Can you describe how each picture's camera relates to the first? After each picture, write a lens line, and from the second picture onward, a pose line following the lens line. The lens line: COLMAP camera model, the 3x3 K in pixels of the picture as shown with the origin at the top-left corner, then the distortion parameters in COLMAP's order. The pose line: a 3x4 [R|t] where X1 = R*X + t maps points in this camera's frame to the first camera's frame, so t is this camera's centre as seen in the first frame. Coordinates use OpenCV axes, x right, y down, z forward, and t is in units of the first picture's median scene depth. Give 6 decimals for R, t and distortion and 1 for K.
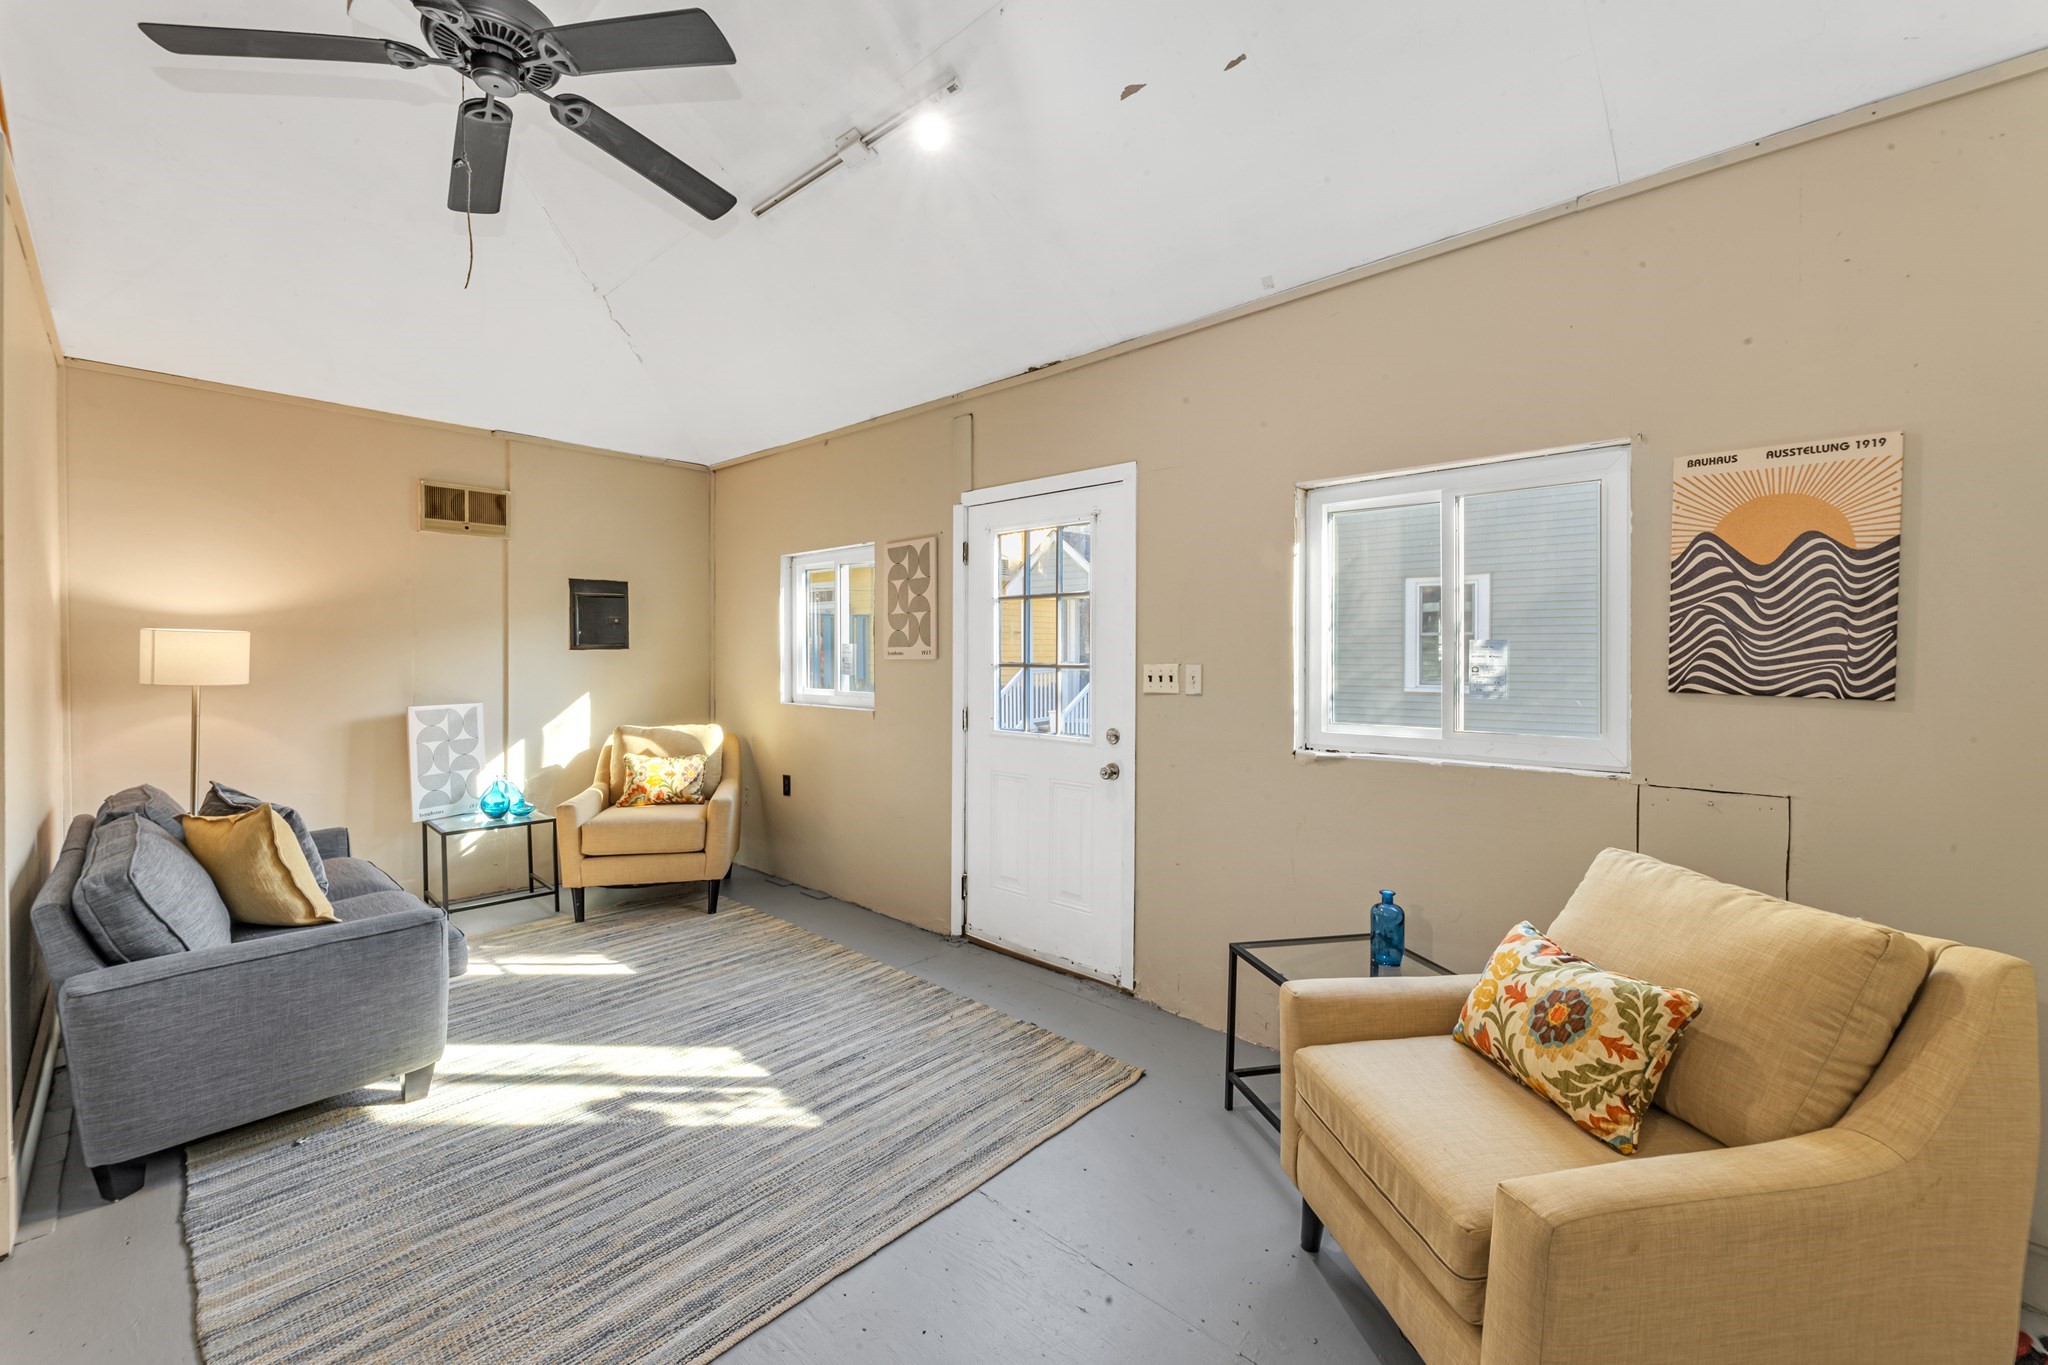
lens RADIAL K [[838.2, 0, 1039.5], [0, 838.2, 662.8], [0, 0, 1]] dist [0.000431, -0.000366]
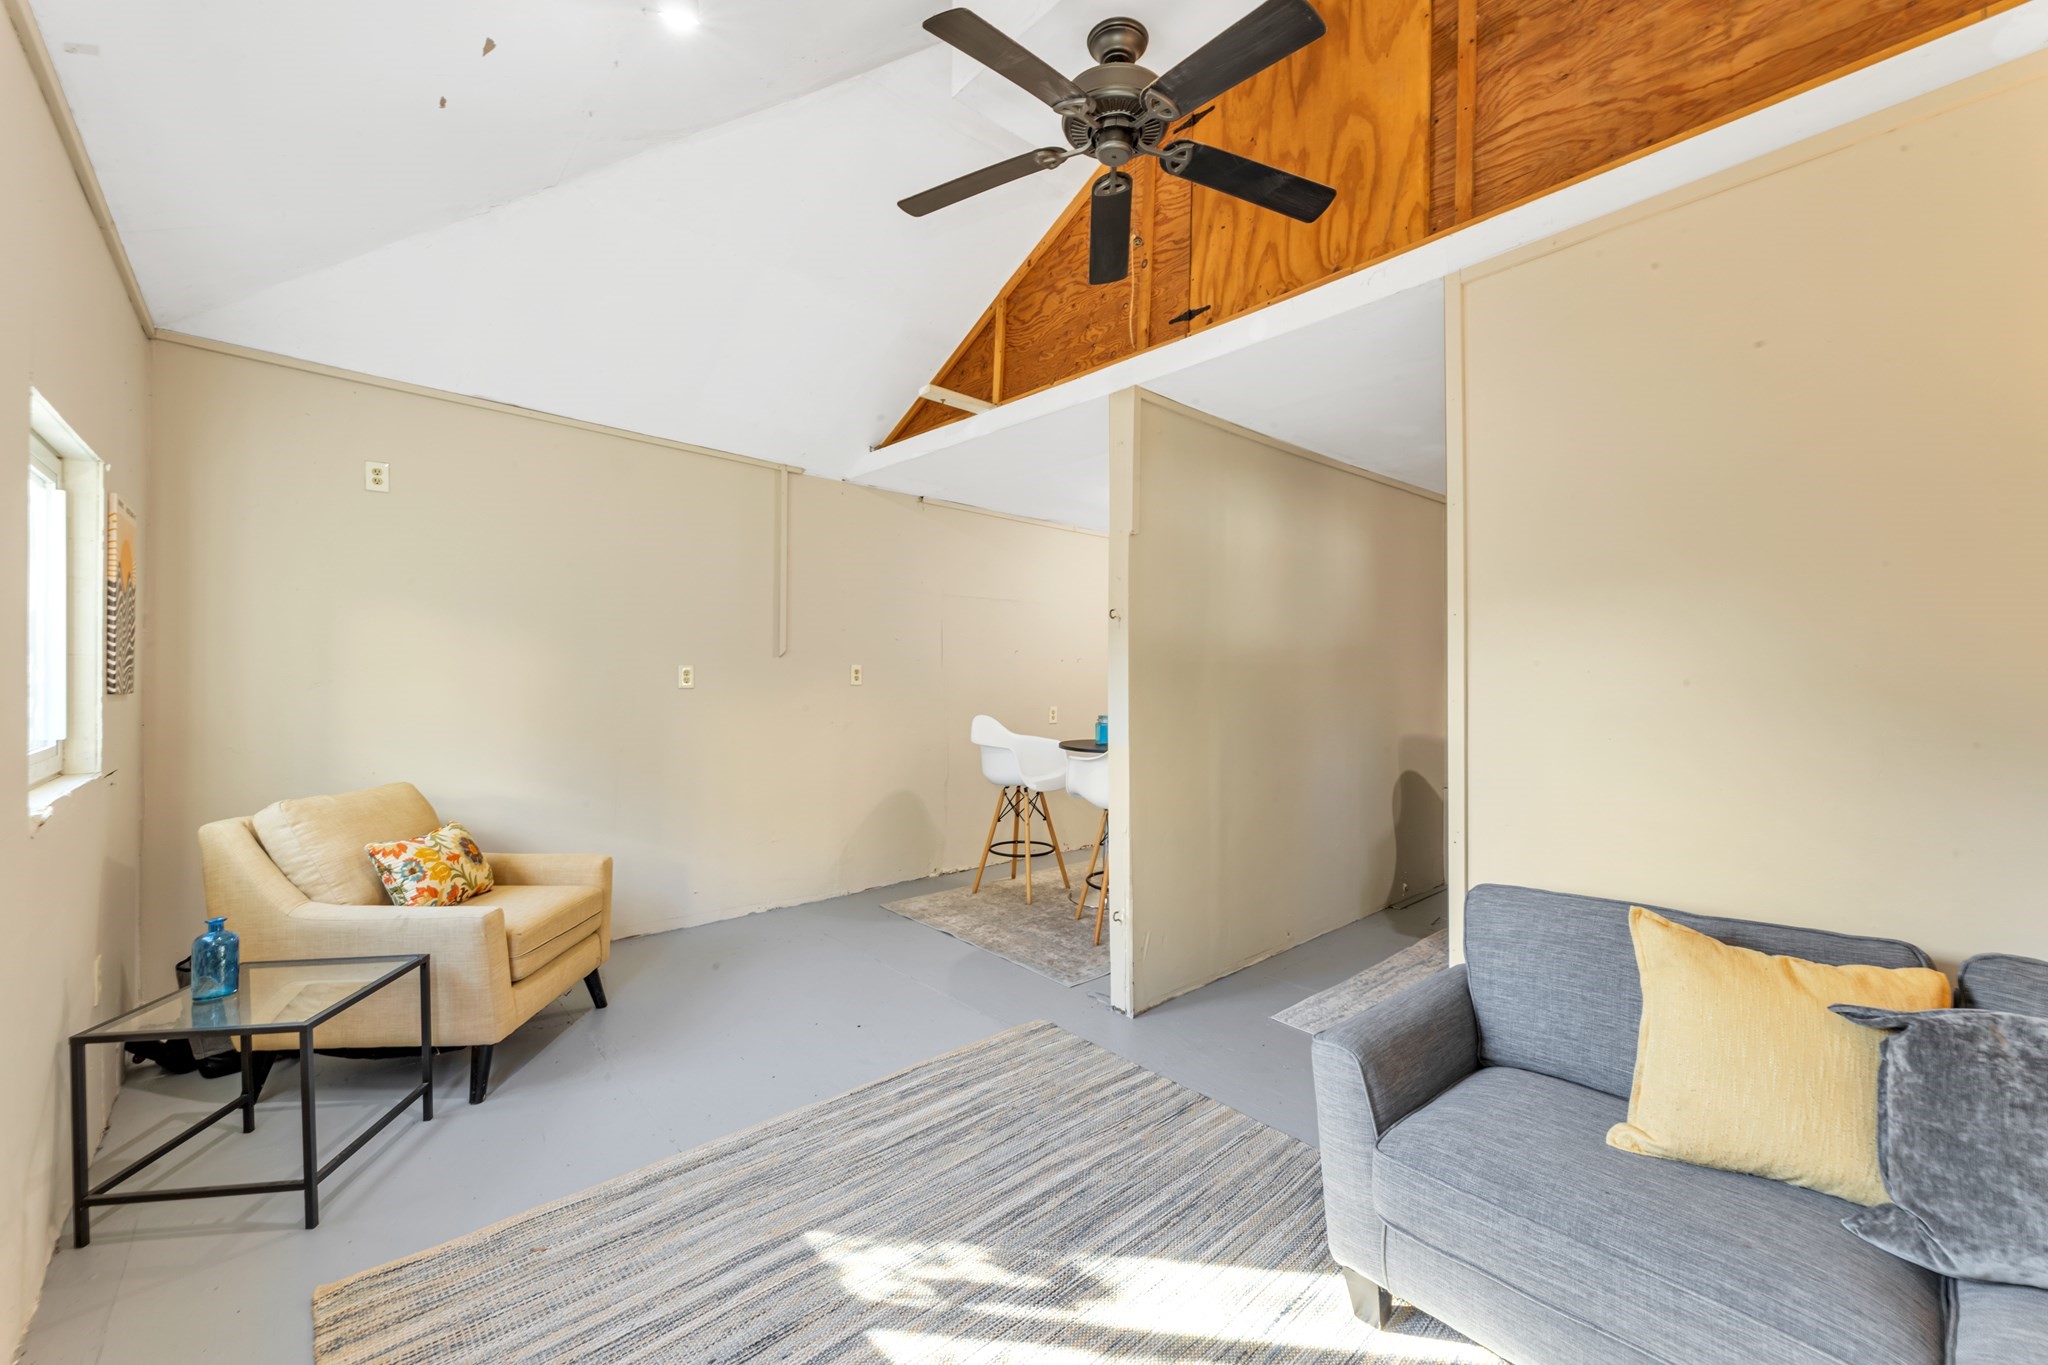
lens RADIAL K [[828.0, 0, 1038.5], [0, 828.0, 677.2], [0, 0, 1]] dist [-0.000782, -0.000573]
pose [[-0.995509, -0.010151, 0.094116, -0.543637], [-0.008972, 0.999876, 0.012937, -0.012311], [-0.094236, 0.012034, -0.995477, 1.735386]]
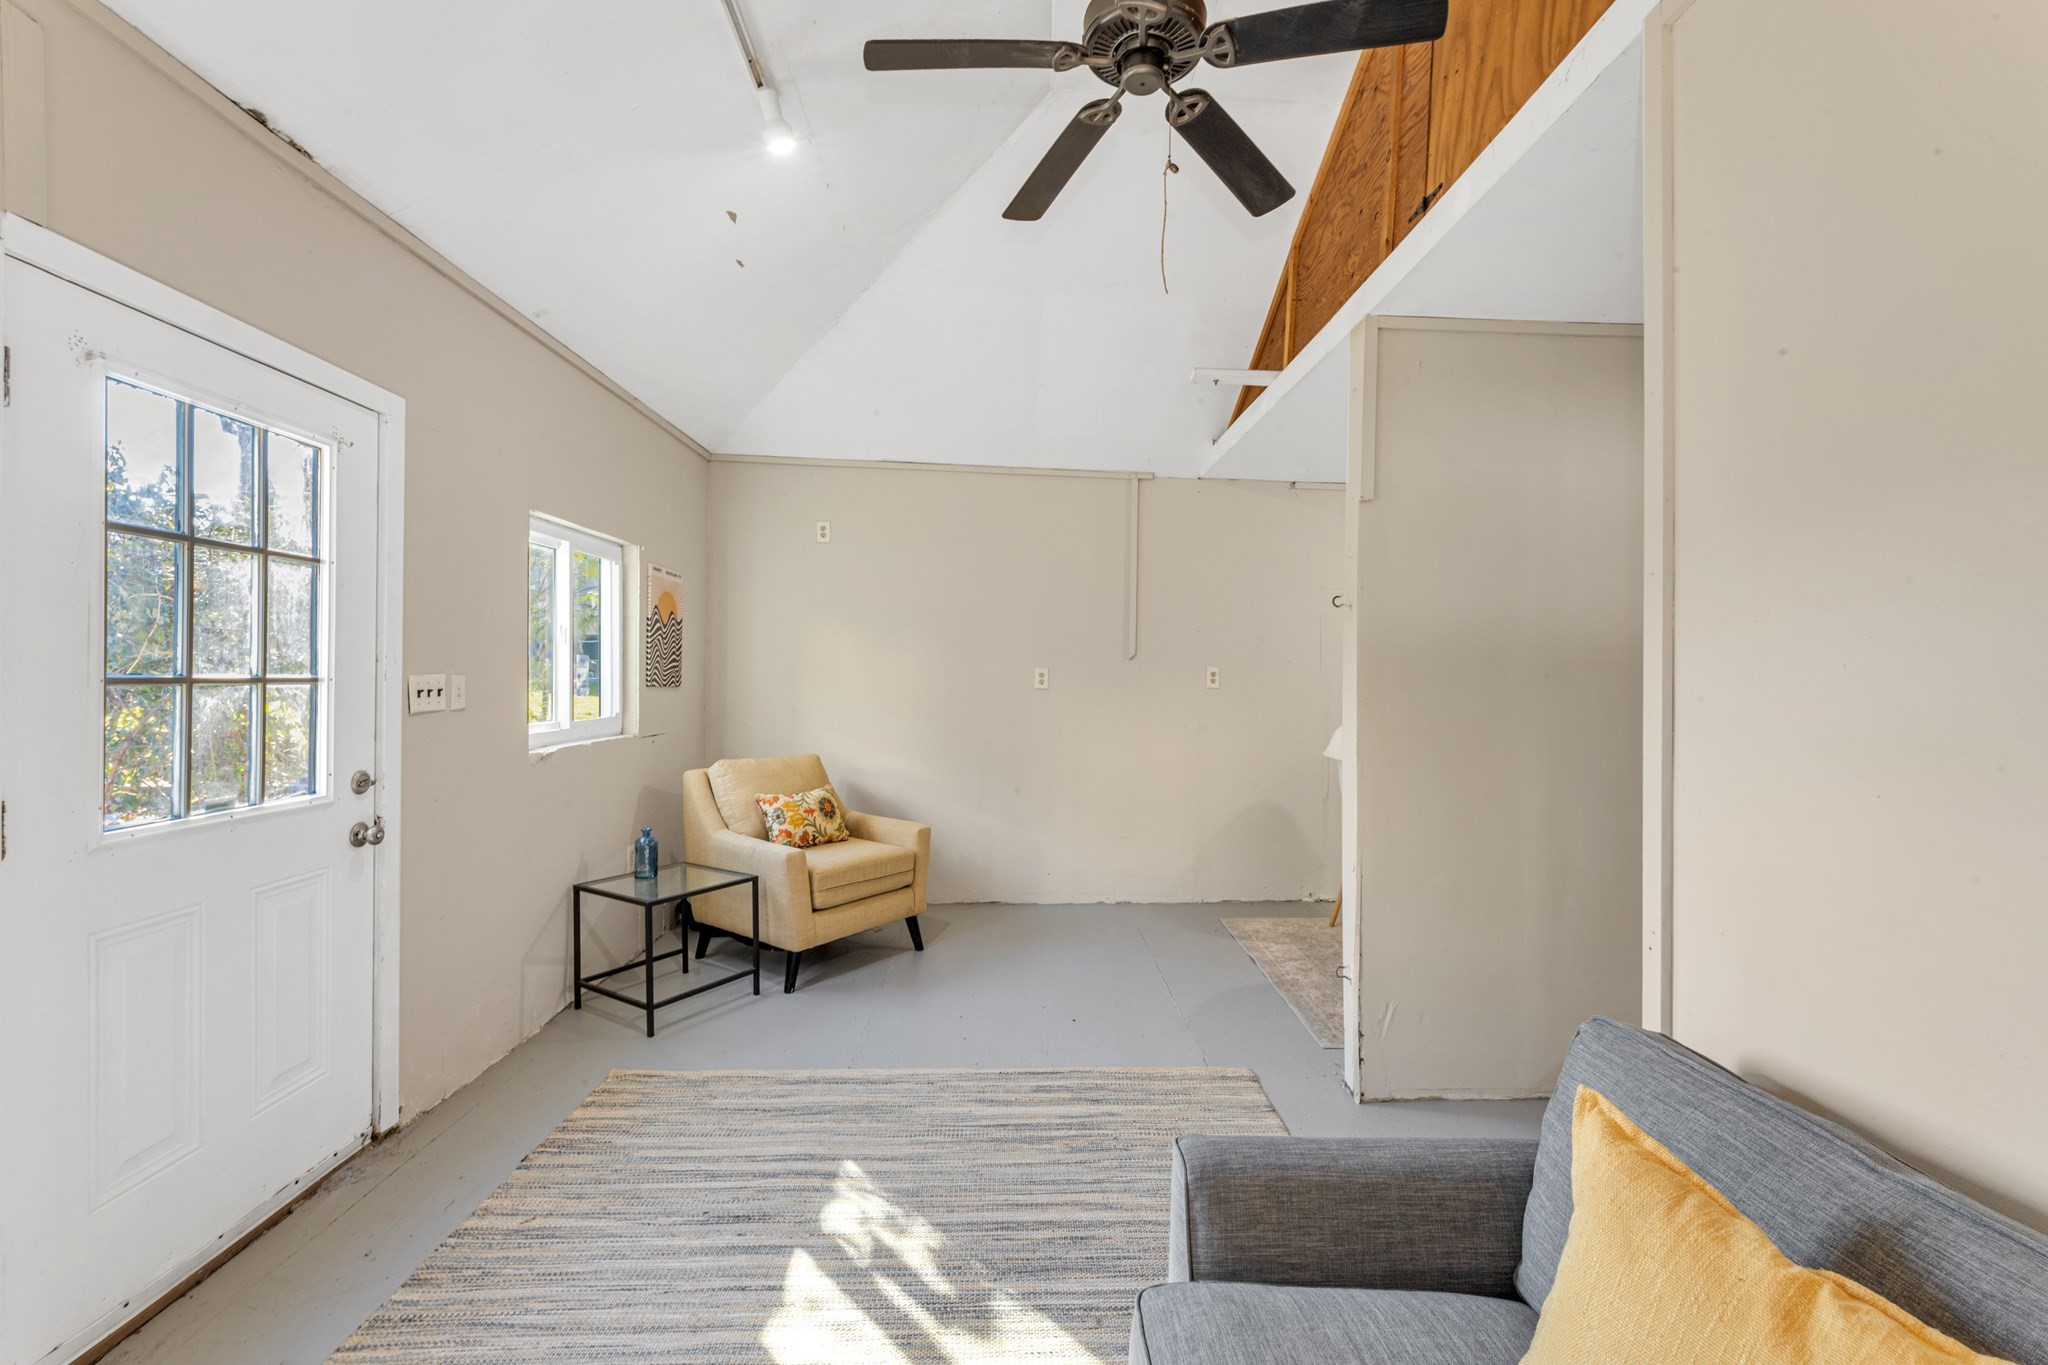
lens RADIAL K [[847.2, 0, 1024.0], [0, 847.2, 682.5], [0, 0, 1]] dist [0.001536, 0.000043]
pose [[-0.691535, -0.015277, 0.722182, -1.049846], [-0.003953, 0.999841, 0.017364, -0.008985], [-0.722332, 0.009153, -0.691485, 1.472594]]
